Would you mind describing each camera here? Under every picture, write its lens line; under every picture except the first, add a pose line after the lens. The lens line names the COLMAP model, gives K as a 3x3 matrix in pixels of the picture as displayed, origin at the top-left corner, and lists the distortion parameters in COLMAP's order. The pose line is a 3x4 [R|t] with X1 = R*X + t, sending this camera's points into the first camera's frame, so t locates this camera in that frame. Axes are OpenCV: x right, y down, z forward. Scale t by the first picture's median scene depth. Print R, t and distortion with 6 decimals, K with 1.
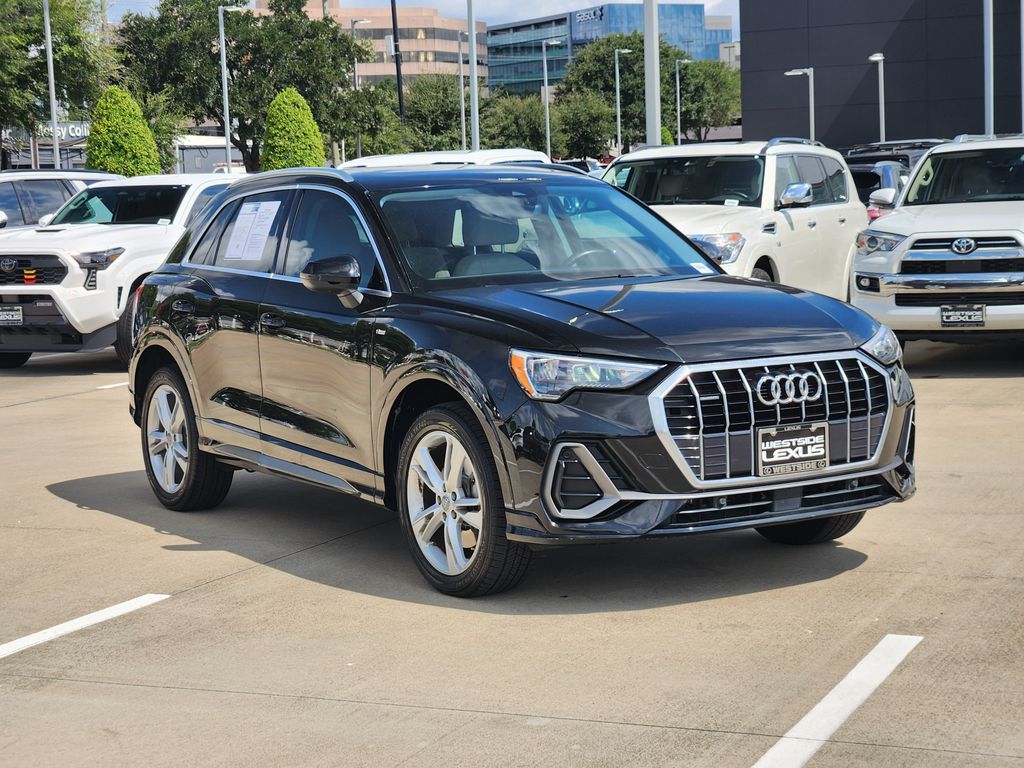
lens RADIAL K [[1791.9, 0, 512.0], [0, 1791.9, 384.0], [0, 0, 1]] dist [-0.011442, 0.038461]
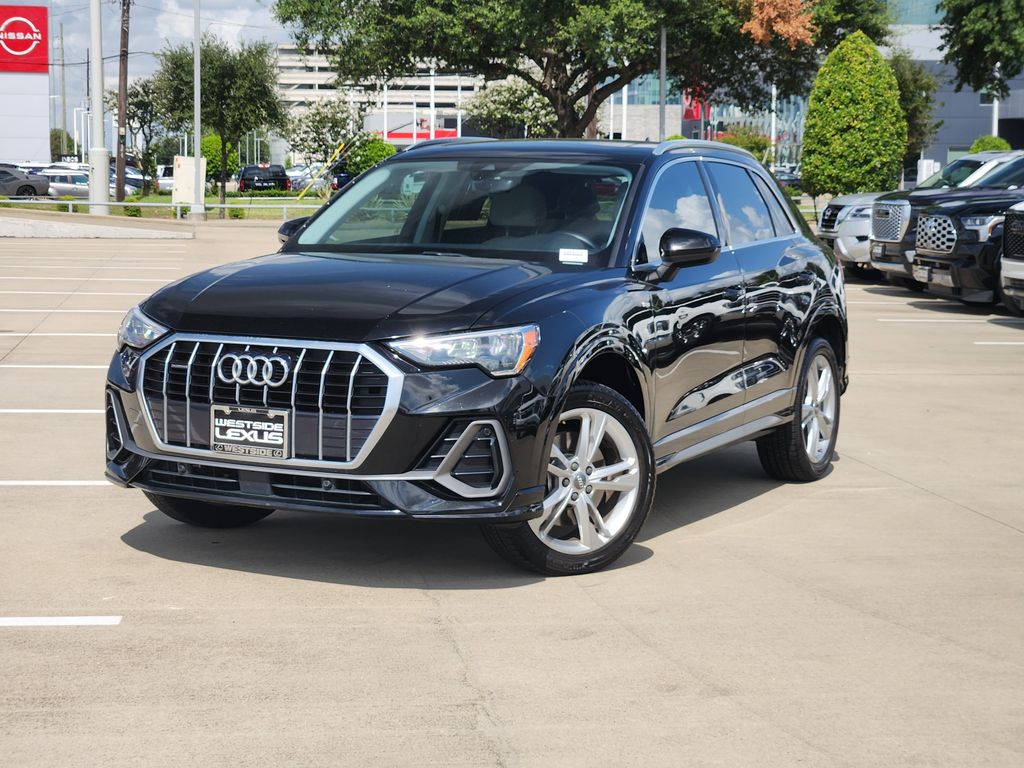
lens RADIAL K [[1791.9, 0, 512.0], [0, 1791.9, 384.0], [0, 0, 1]] dist [-0.011442, 0.038461]
pose [[0.524607, 0.130047, -0.841353, 1.053850], [-0.112471, 0.990189, 0.082923, -0.086841], [0.843882, 0.051126, 0.534087, 0.599046]]
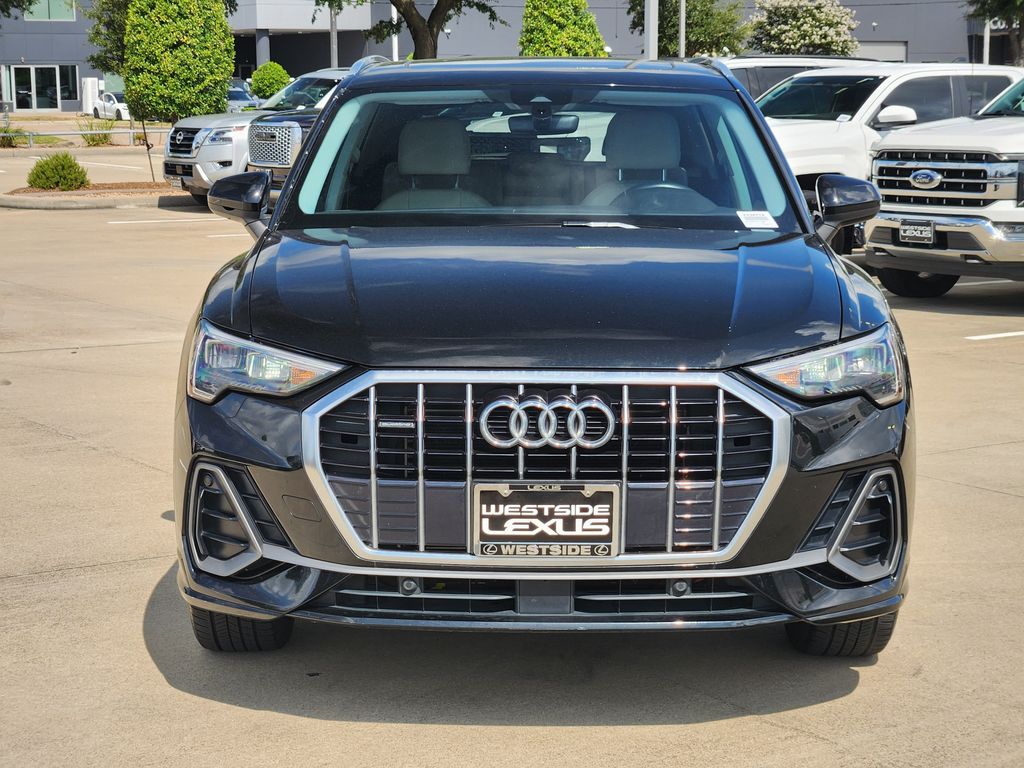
lens RADIAL K [[1841.1, 0, 512.0], [0, 1841.1, 384.0], [0, 0, 1]] dist [-0.447777, 3.190778]
pose [[0.849169, 0.110199, -0.516496, 0.473151], [-0.079332, 0.993507, 0.081544, -0.062290], [0.522129, -0.028270, 0.852398, 0.451021]]
